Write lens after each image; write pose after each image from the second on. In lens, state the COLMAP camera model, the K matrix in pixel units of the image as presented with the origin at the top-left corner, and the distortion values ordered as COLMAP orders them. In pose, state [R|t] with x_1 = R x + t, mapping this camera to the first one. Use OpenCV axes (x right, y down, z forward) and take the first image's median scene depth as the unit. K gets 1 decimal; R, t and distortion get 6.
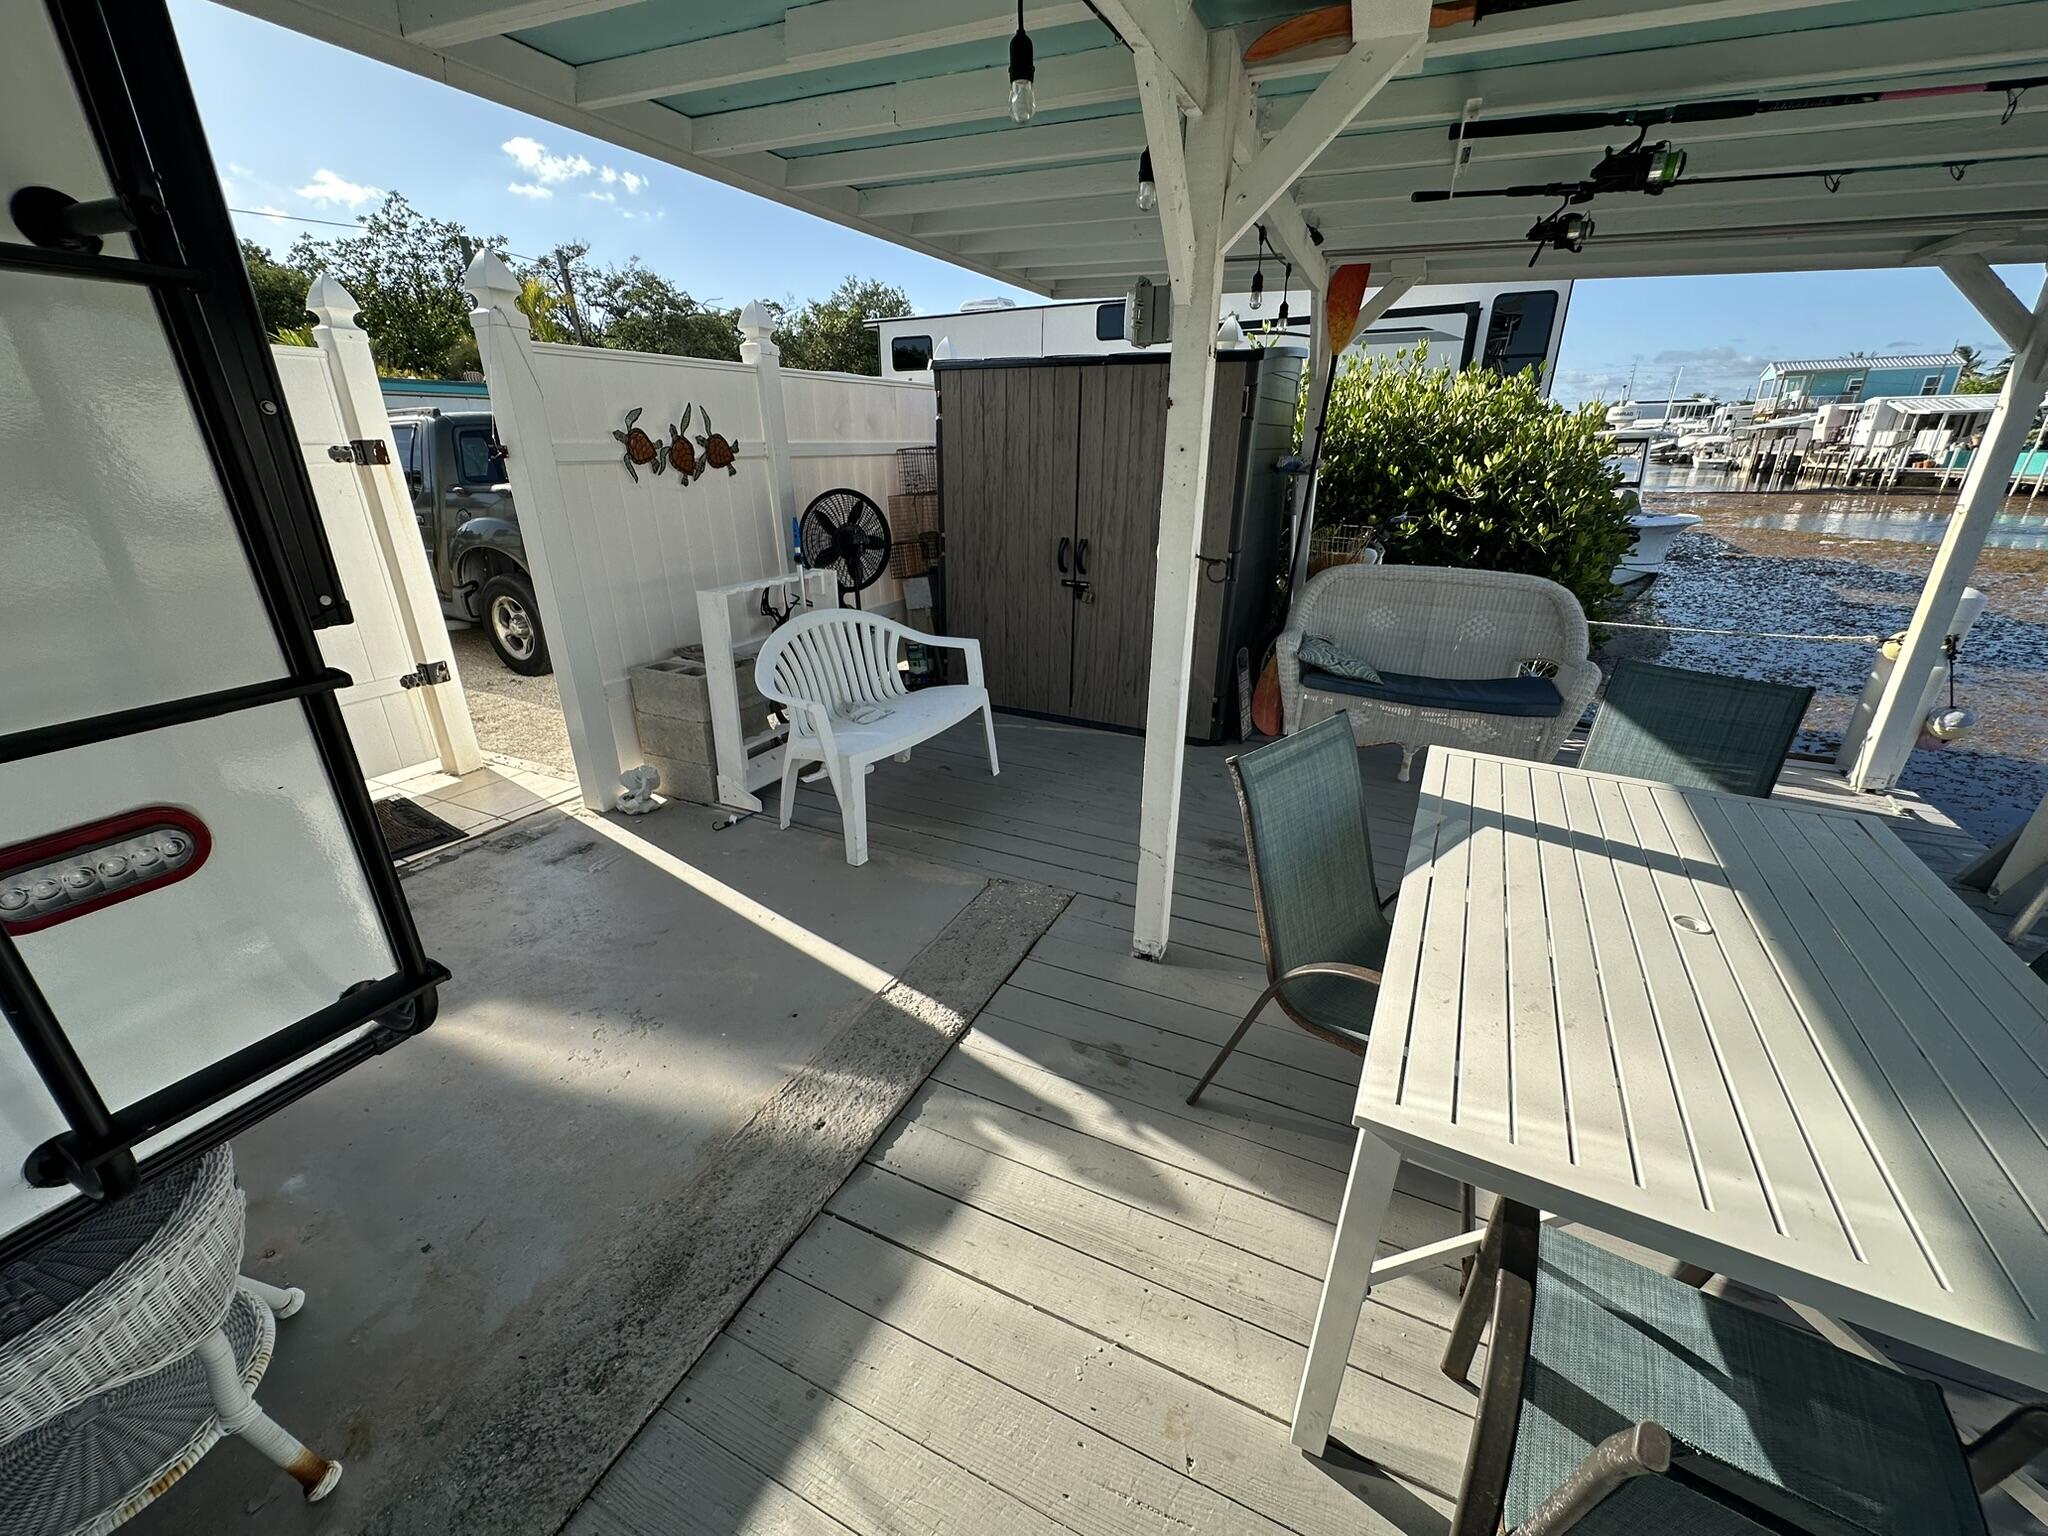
lens RADIAL K [[816.5, 0, 1019.6], [0, 816.5, 768.4], [0, 0, 1]] dist [-0.000237, 0.000278]
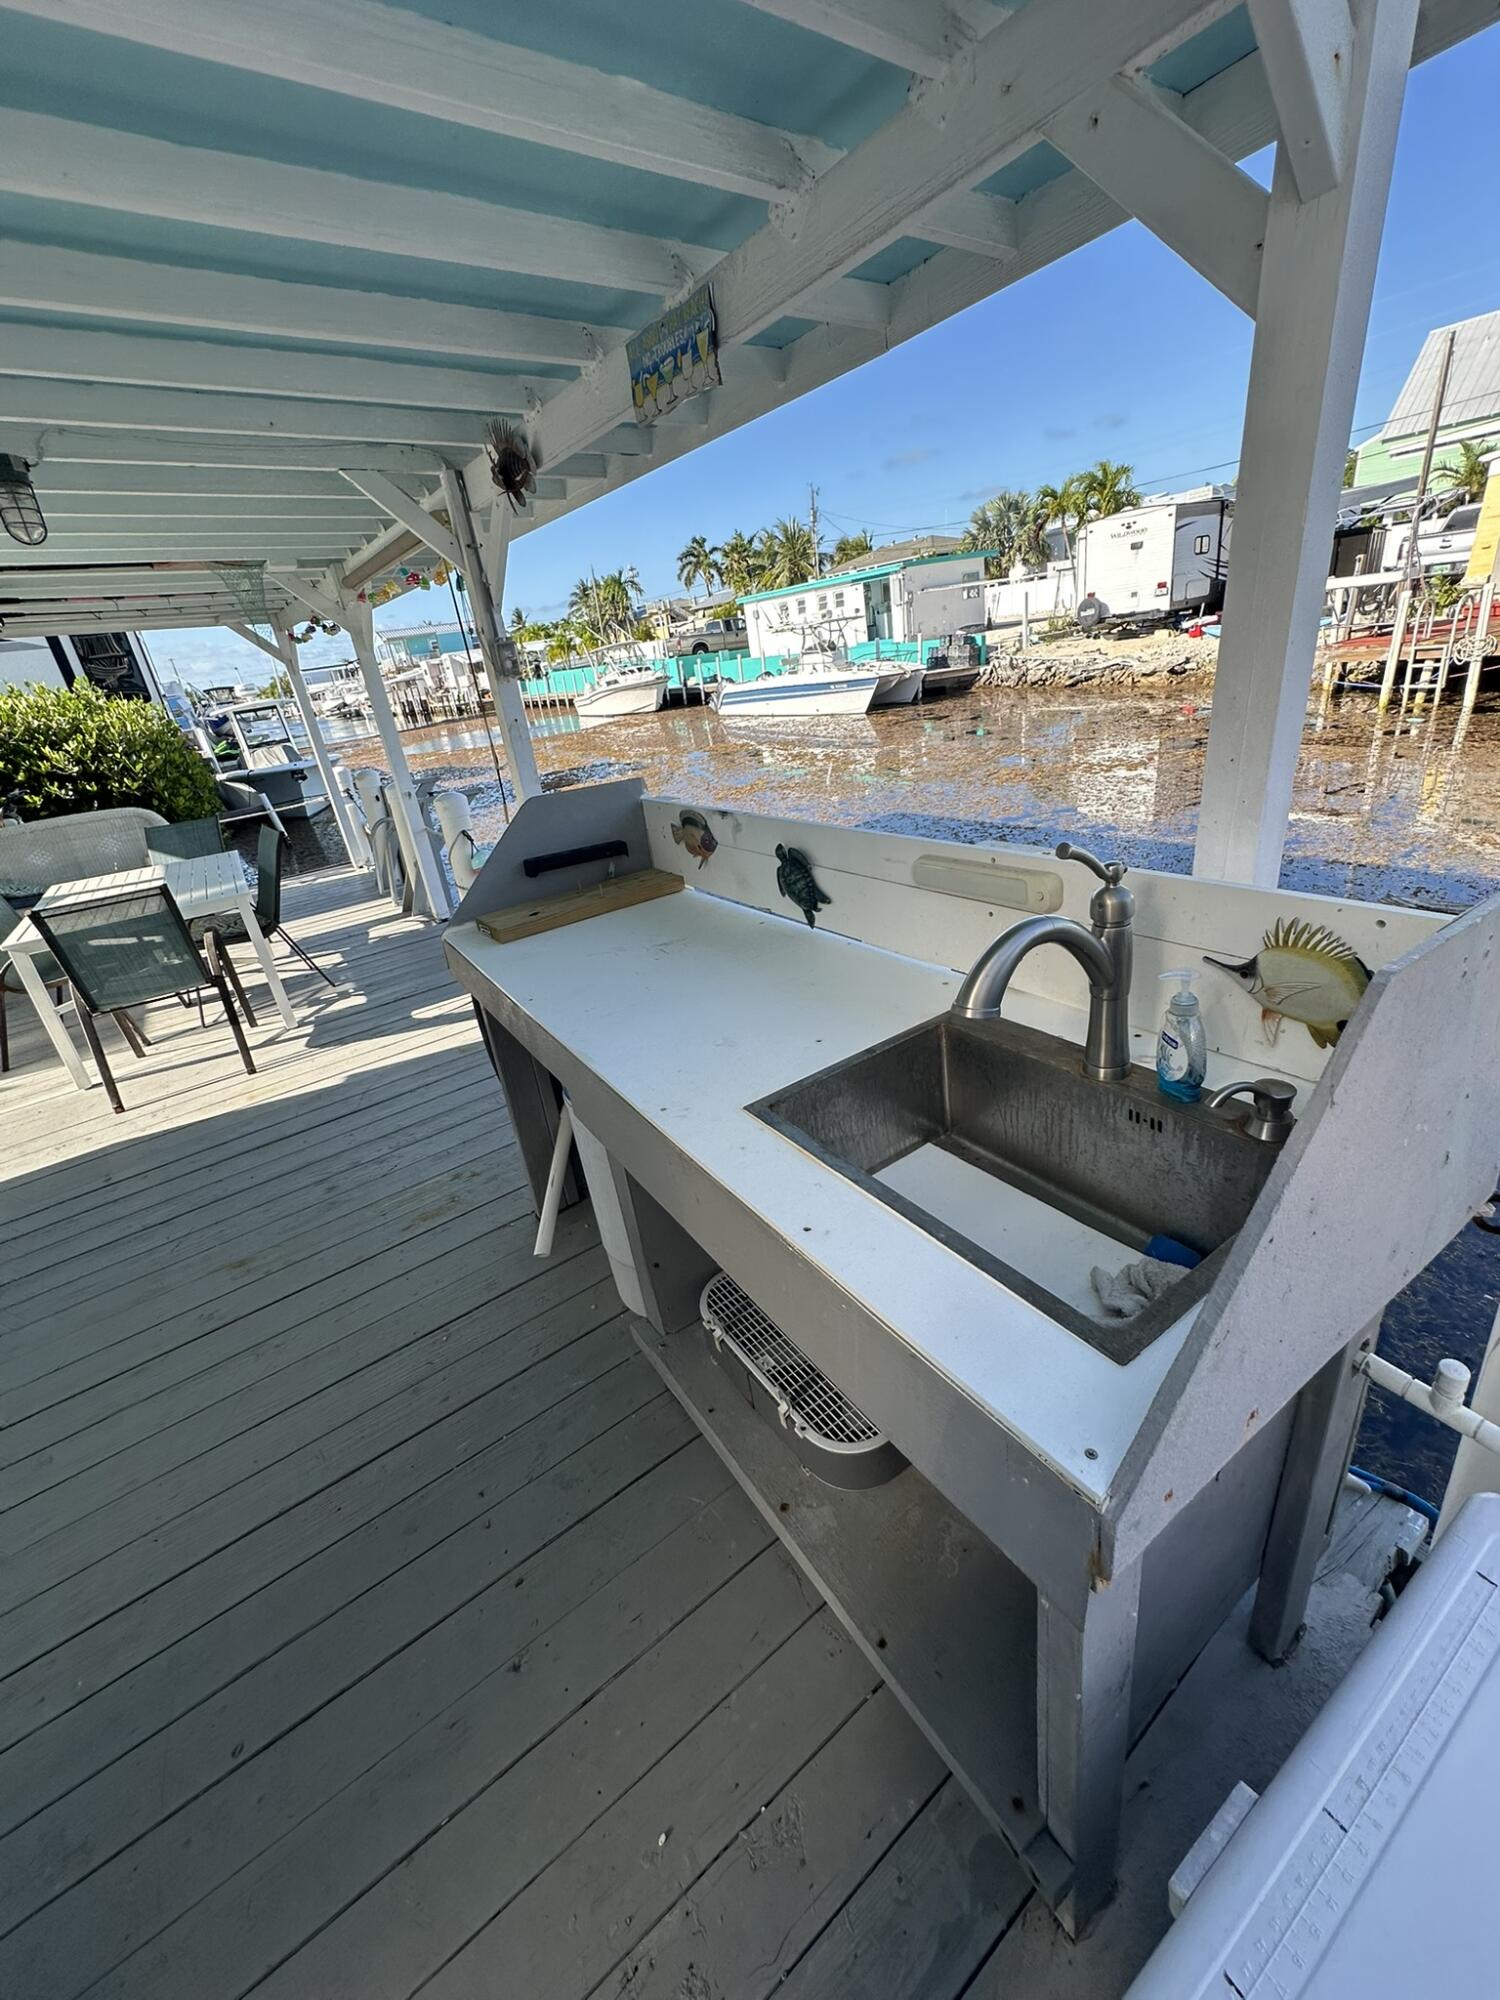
lens RADIAL K [[797.4, 0, 750.0], [0, 797.4, 1000.0], [0, 0, 1]] dist [-0.000237, 0.000278]
pose [[0.476886, -0.413235, 0.775768, -0.091565], [0.440573, 0.876094, 0.195844, 0.170165], [-0.760576, 0.248387, 0.599857, -0.412810]]
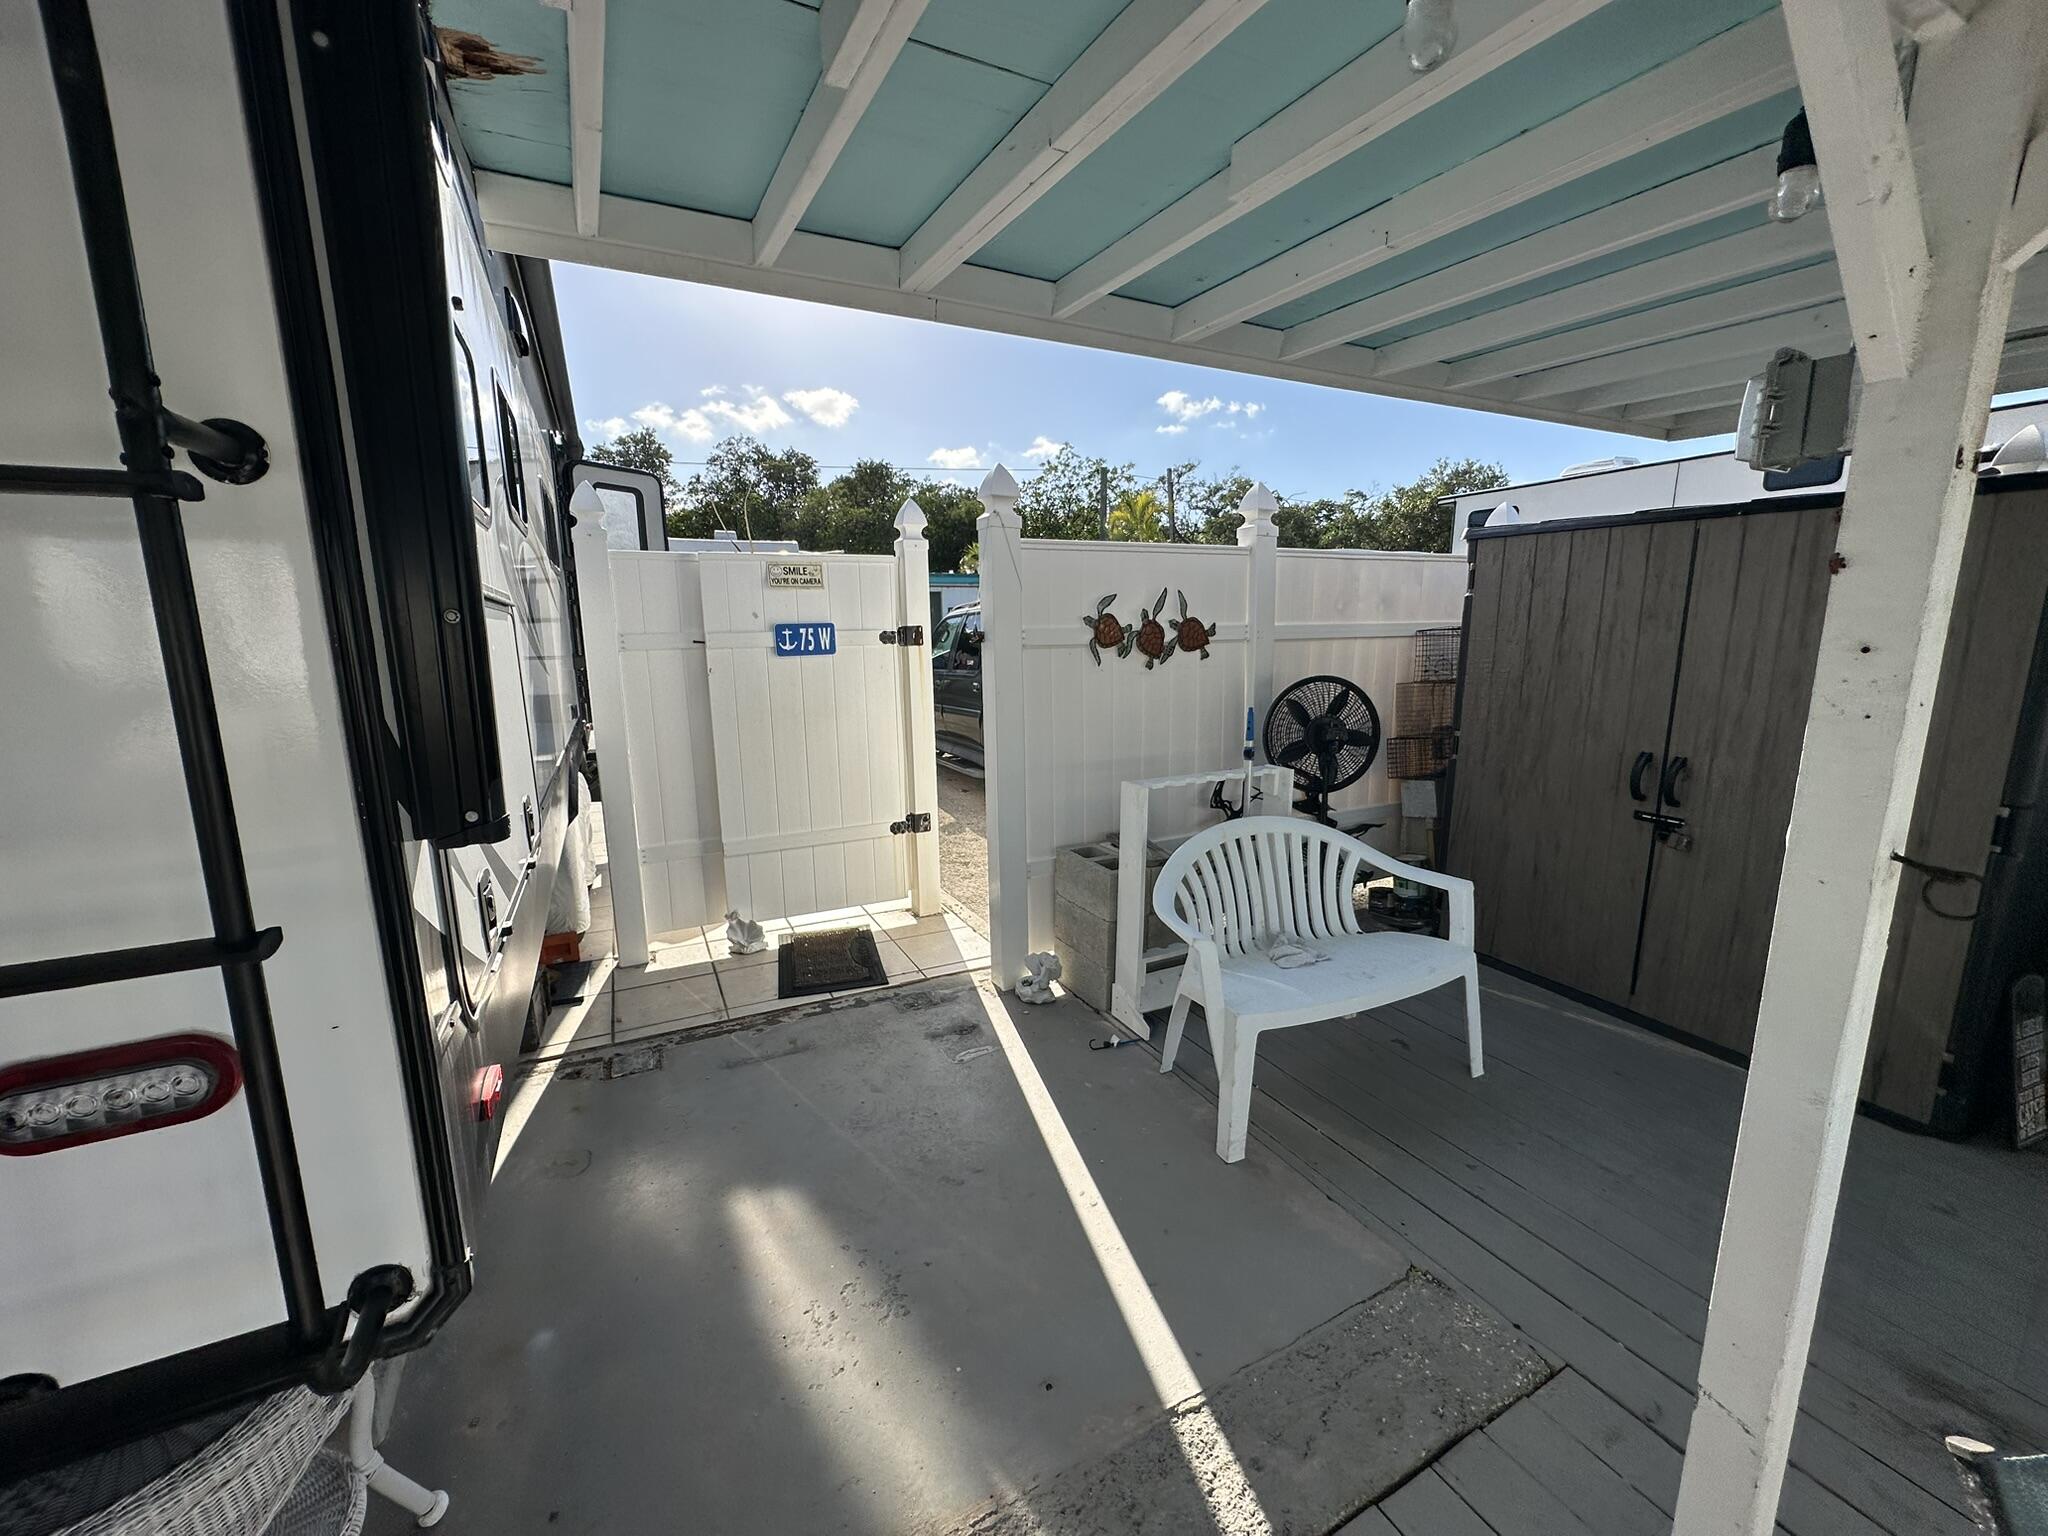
lens RADIAL K [[813.8, 0, 1024.0], [0, 813.8, 768.0], [0, 0, 1]] dist [-0.003336, -0.000115]
pose [[0.800979, 0.098698, -0.590502, 0.046518], [-0.212765, 0.968859, -0.126665, -0.079827], [0.559611, 0.227094, 0.797034, 0.179657]]
